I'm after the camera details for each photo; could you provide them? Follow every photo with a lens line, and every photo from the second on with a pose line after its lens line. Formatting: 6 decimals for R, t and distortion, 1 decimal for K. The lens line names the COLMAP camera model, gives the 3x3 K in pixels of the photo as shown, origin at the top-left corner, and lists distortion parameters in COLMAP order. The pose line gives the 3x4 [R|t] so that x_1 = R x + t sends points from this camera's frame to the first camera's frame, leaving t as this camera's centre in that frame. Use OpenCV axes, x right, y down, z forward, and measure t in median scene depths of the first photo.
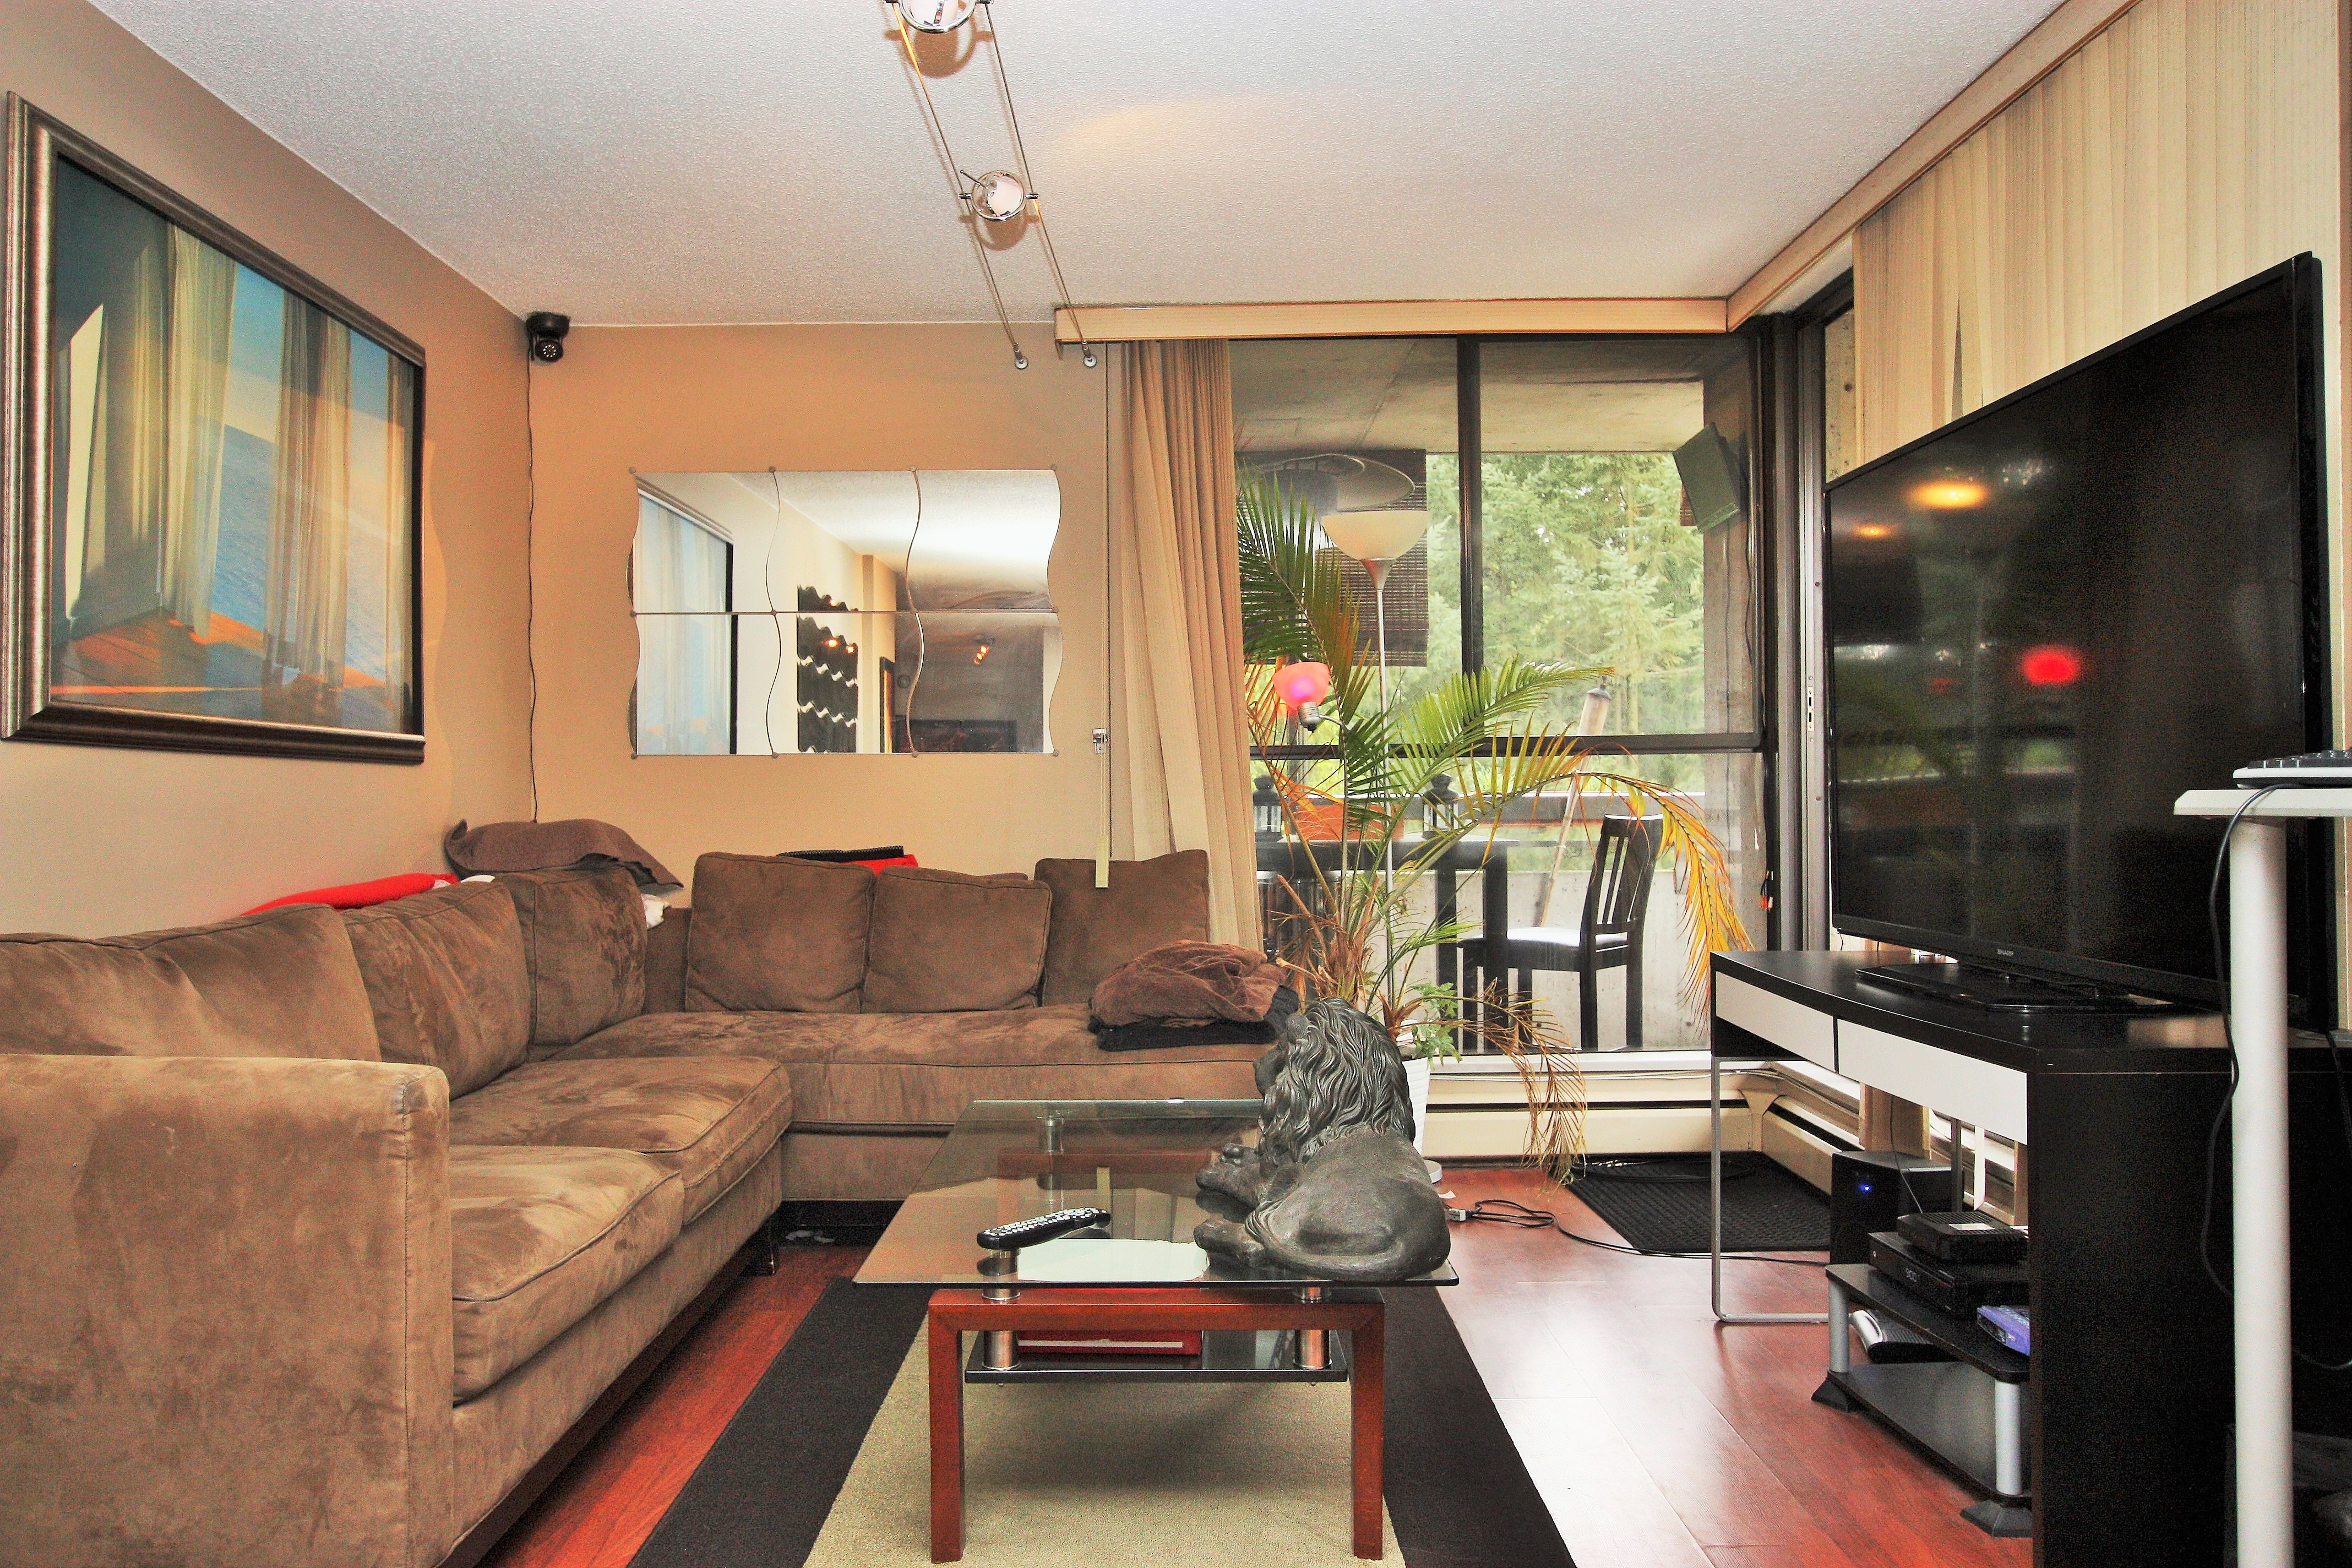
lens RADIAL K [[1814.0, 0, 1176.4], [0, 1814.0, 793.6], [0, 0, 1]] dist [0.001753, 0.015536]
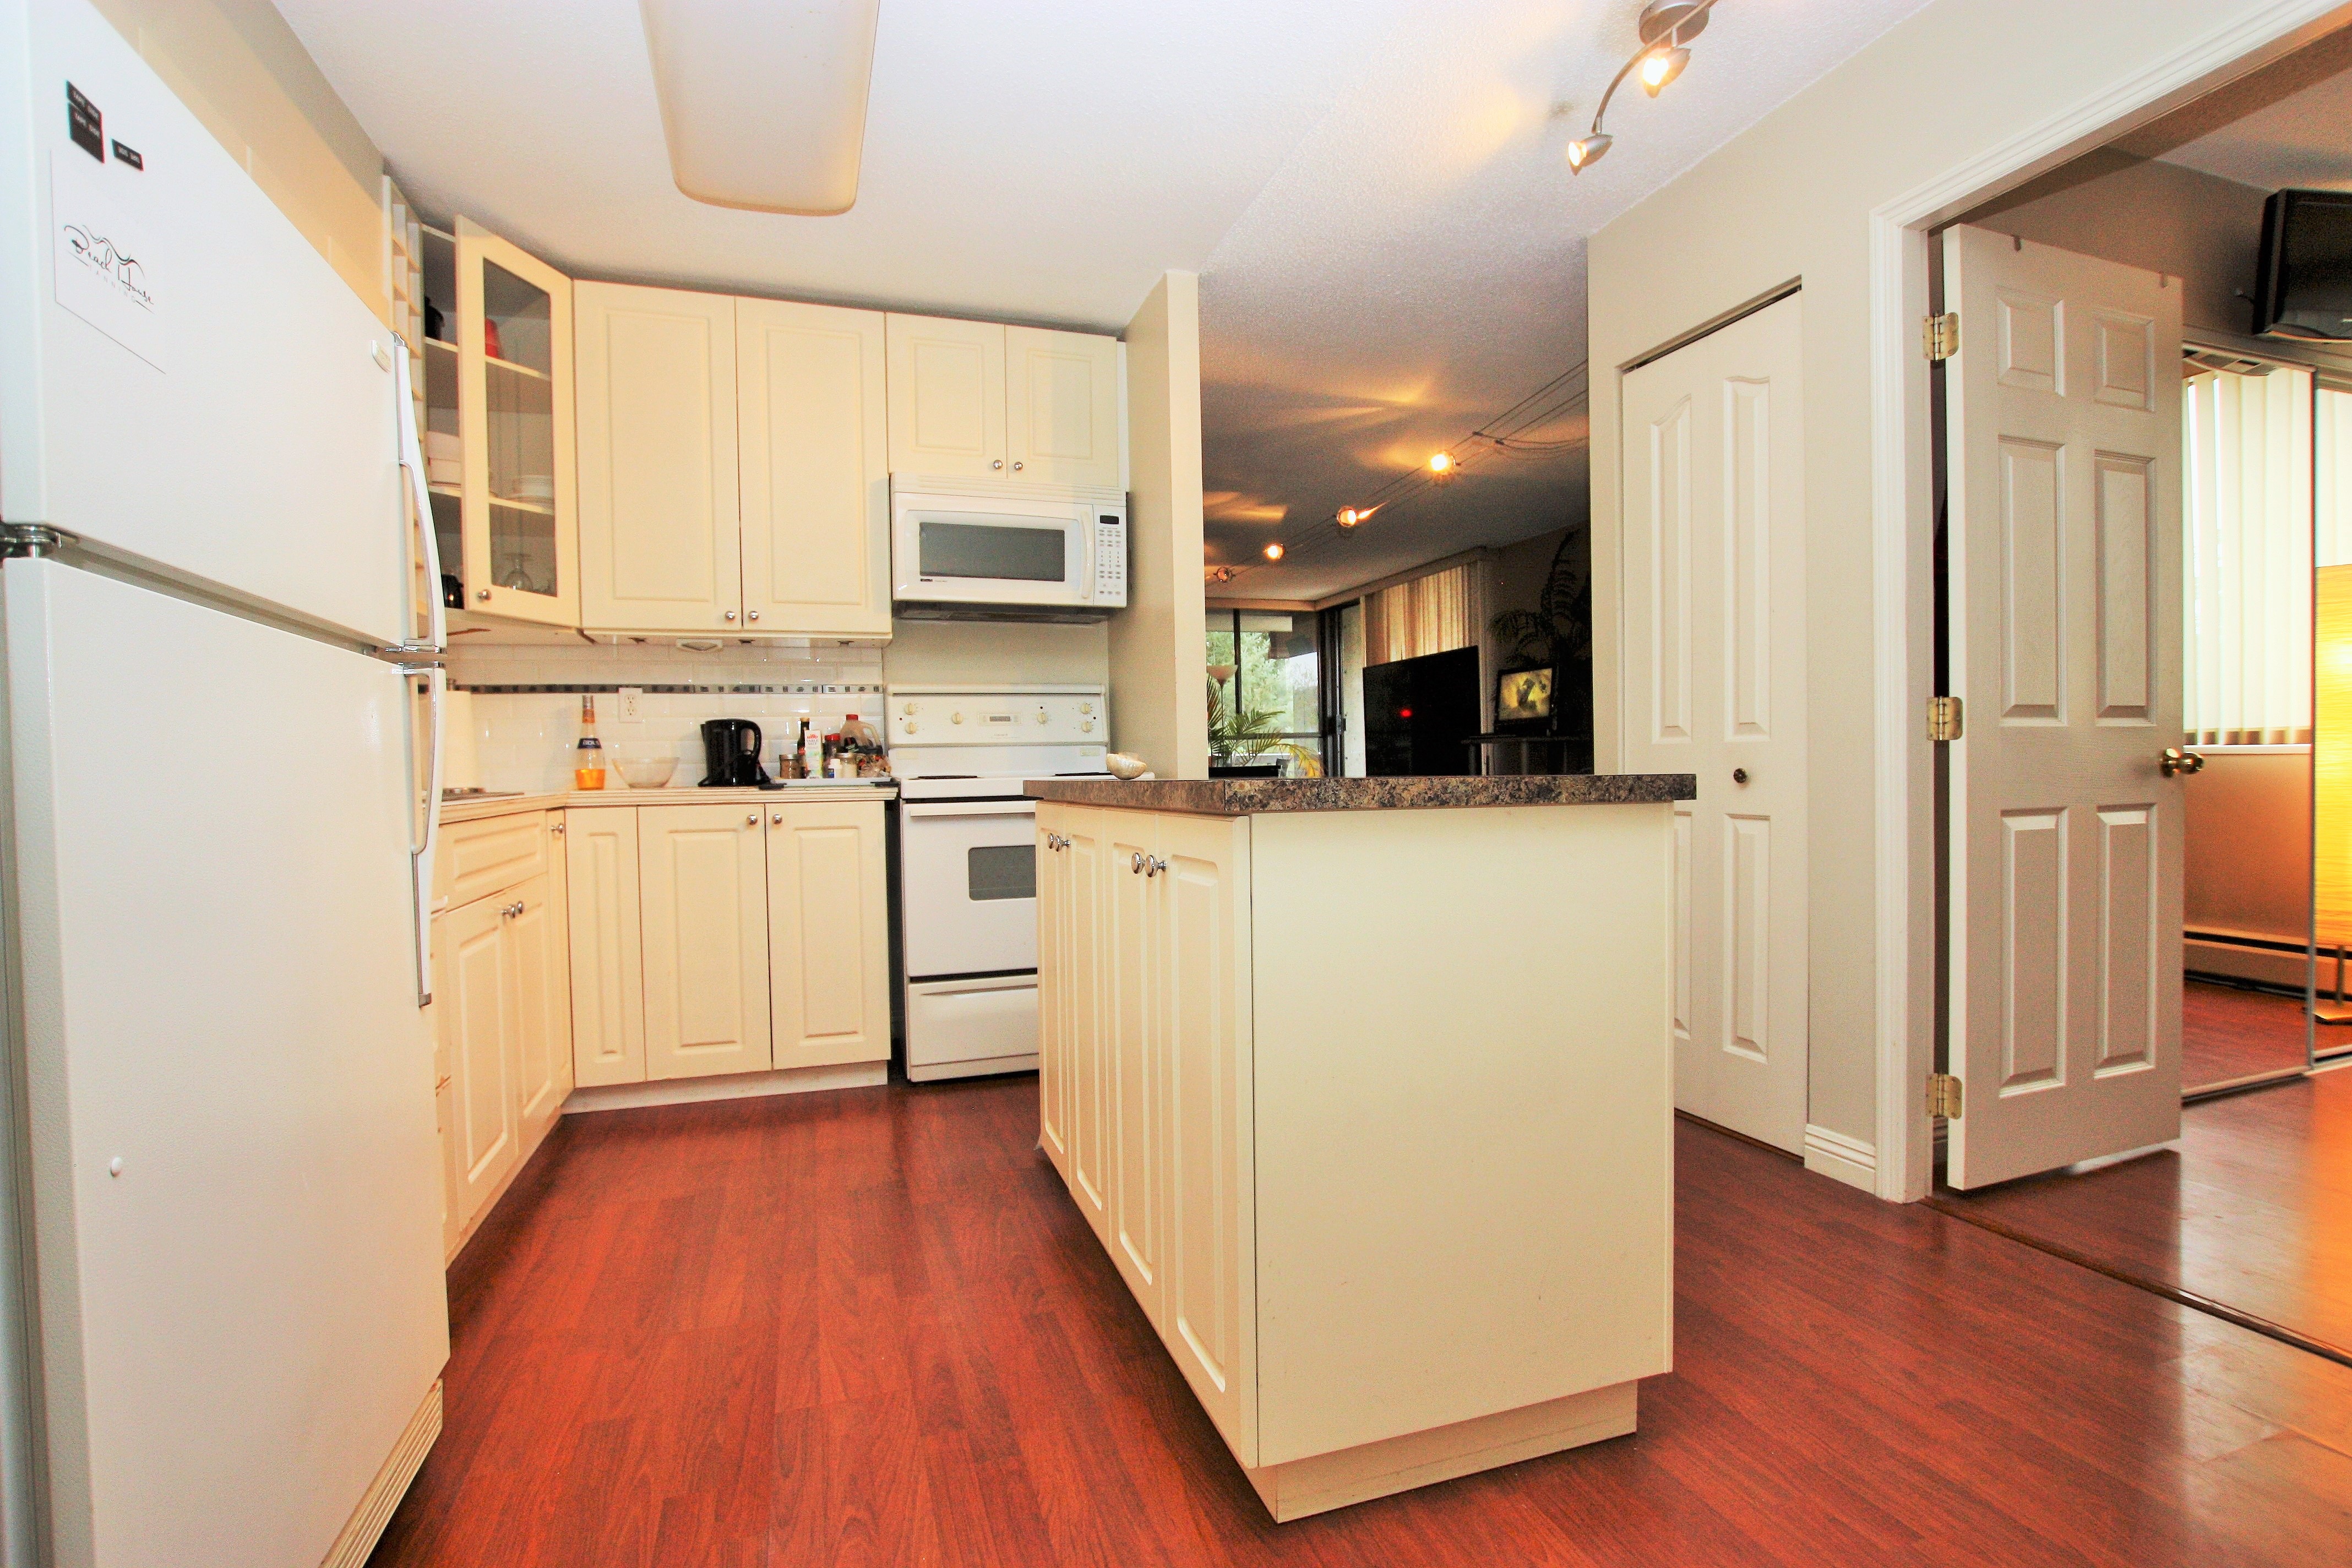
lens RADIAL K [[1096.2, 0, 1179.9], [0, 1096.2, 795.5], [0, 0, 1]] dist [-0.032439, 0.006602]
pose [[0.949243, -0.017439, 0.314061, -0.711913], [0.011445, 0.999716, 0.020918, 0.047559], [-0.314337, -0.016261, 0.949172, -1.038598]]
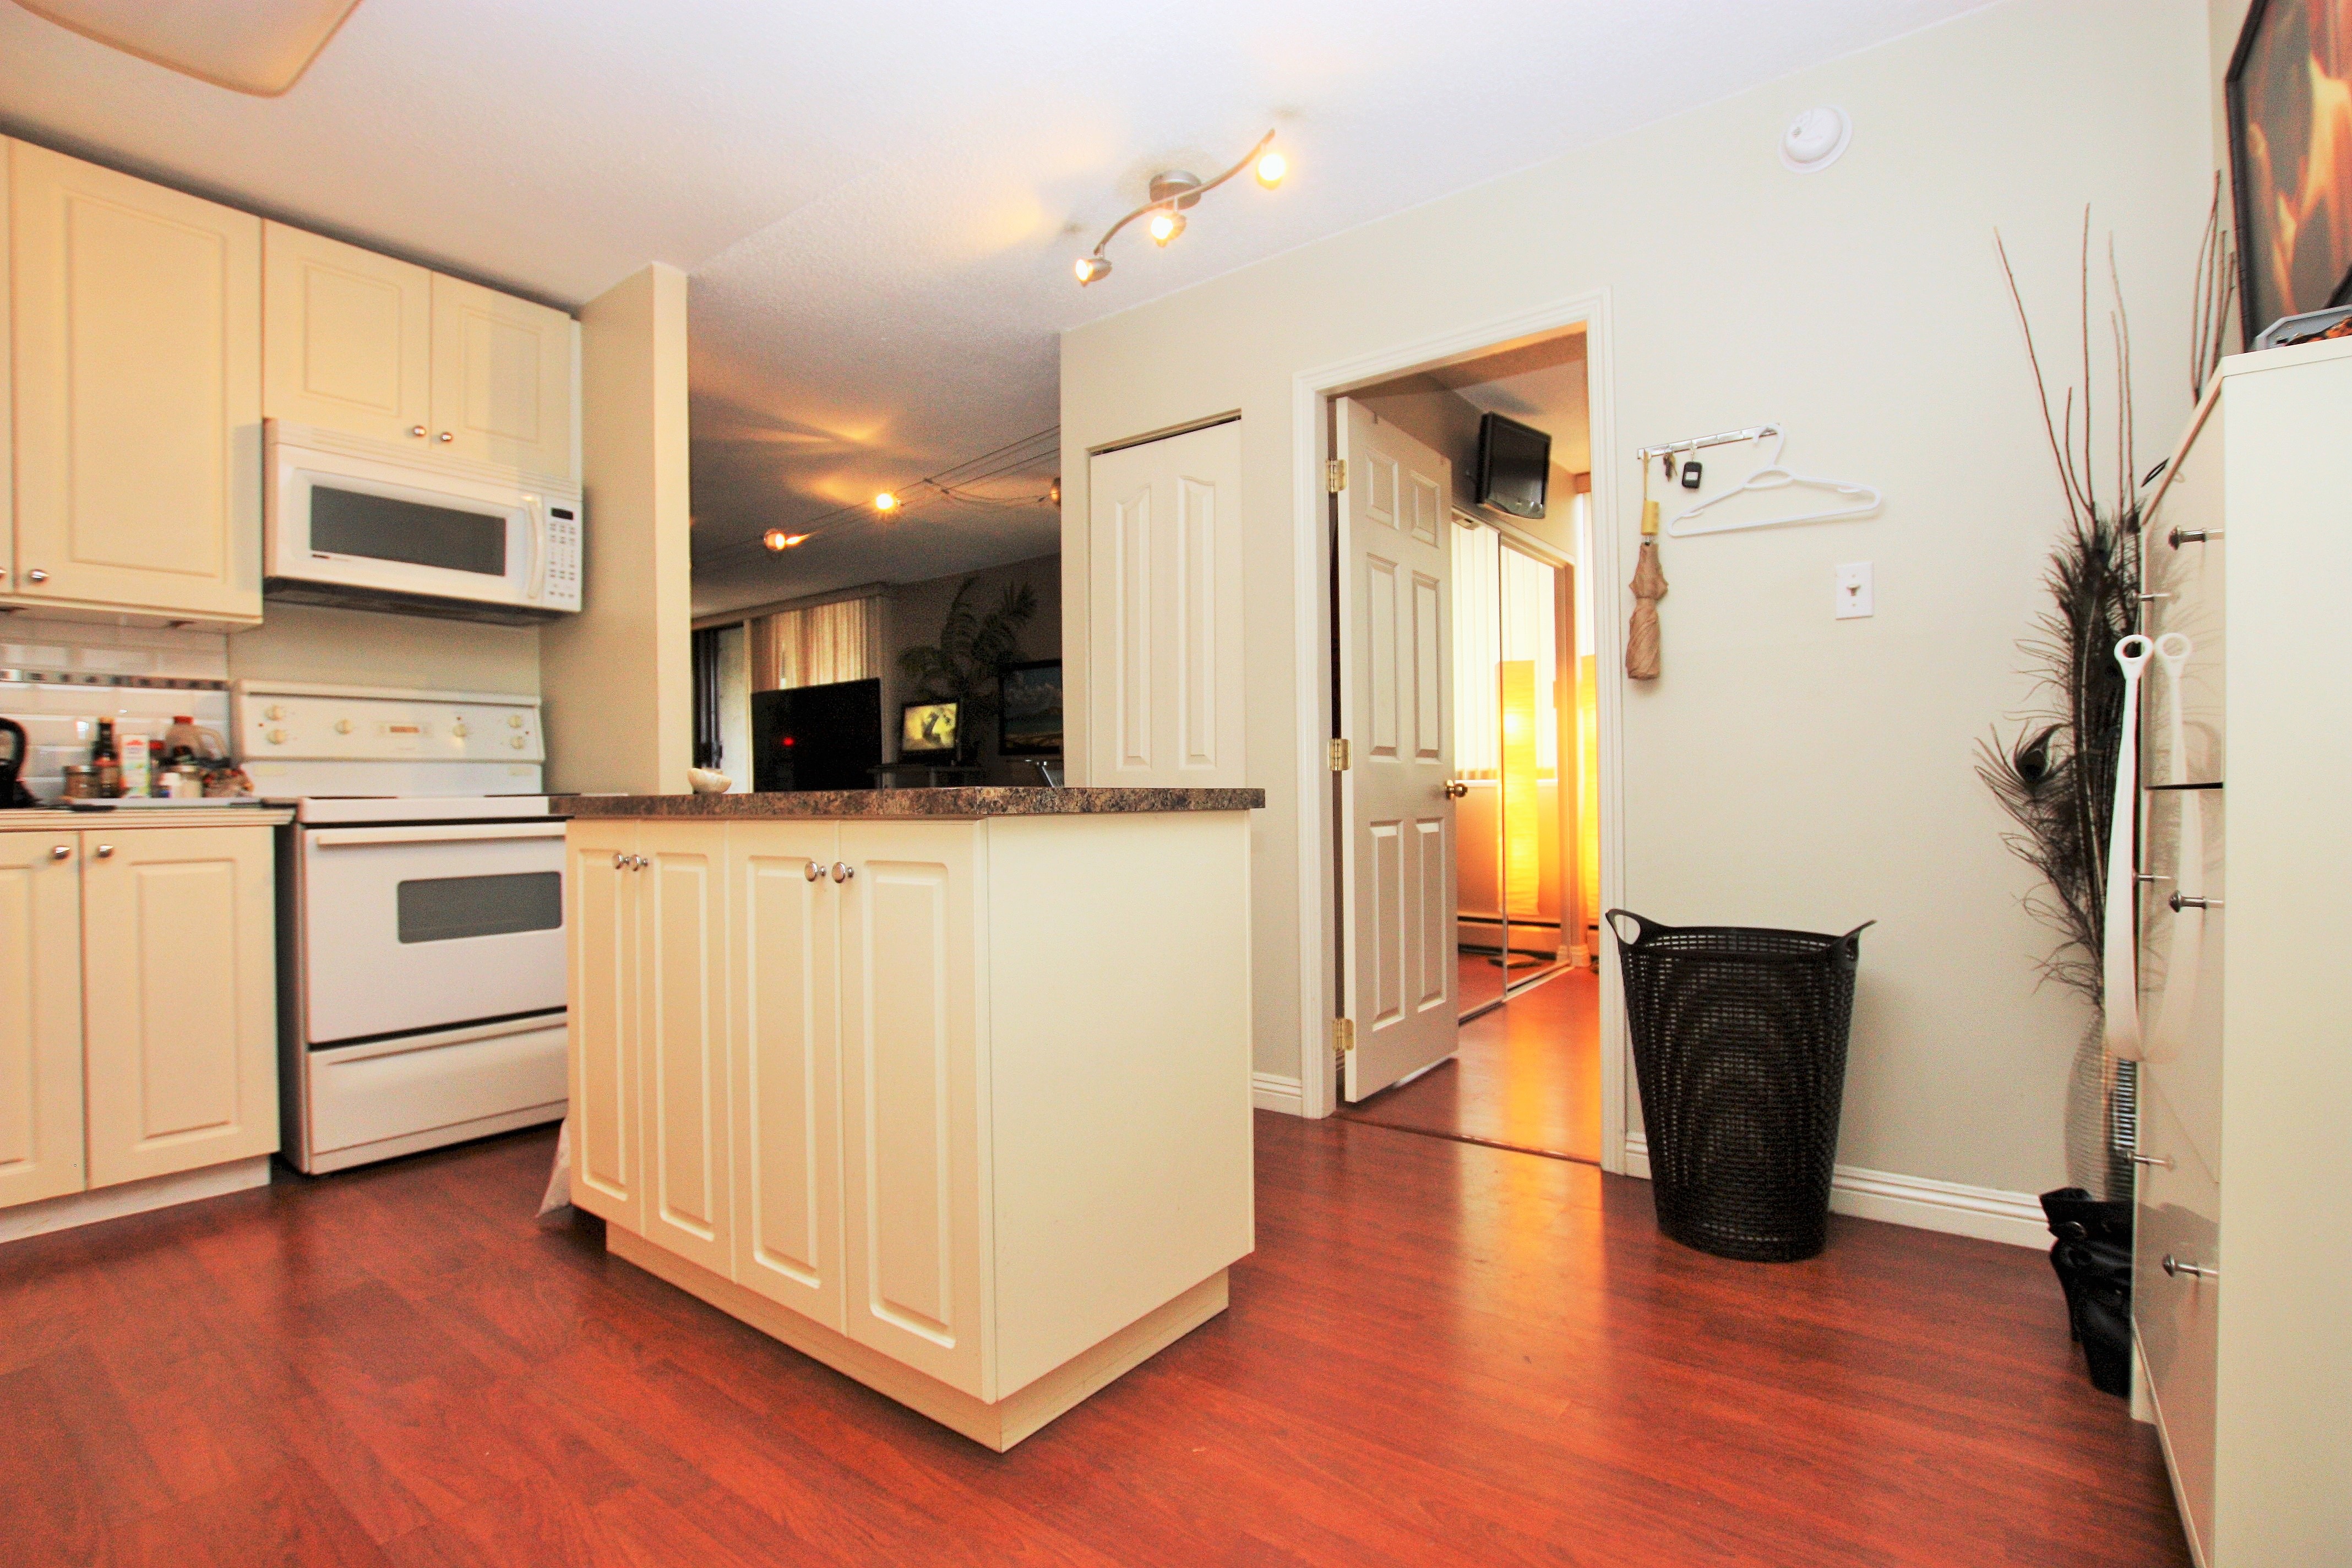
lens RADIAL K [[1096.2, 0, 1177.2], [0, 1096.2, 798.1], [0, 0, 1]] dist [-0.032439, 0.006602]
pose [[0.612265, -0.003956, 0.790643, -0.837898], [0.007835, 0.999969, -0.001065, 0.054060], [-0.790614, 0.006847, 0.612277, -1.013914]]
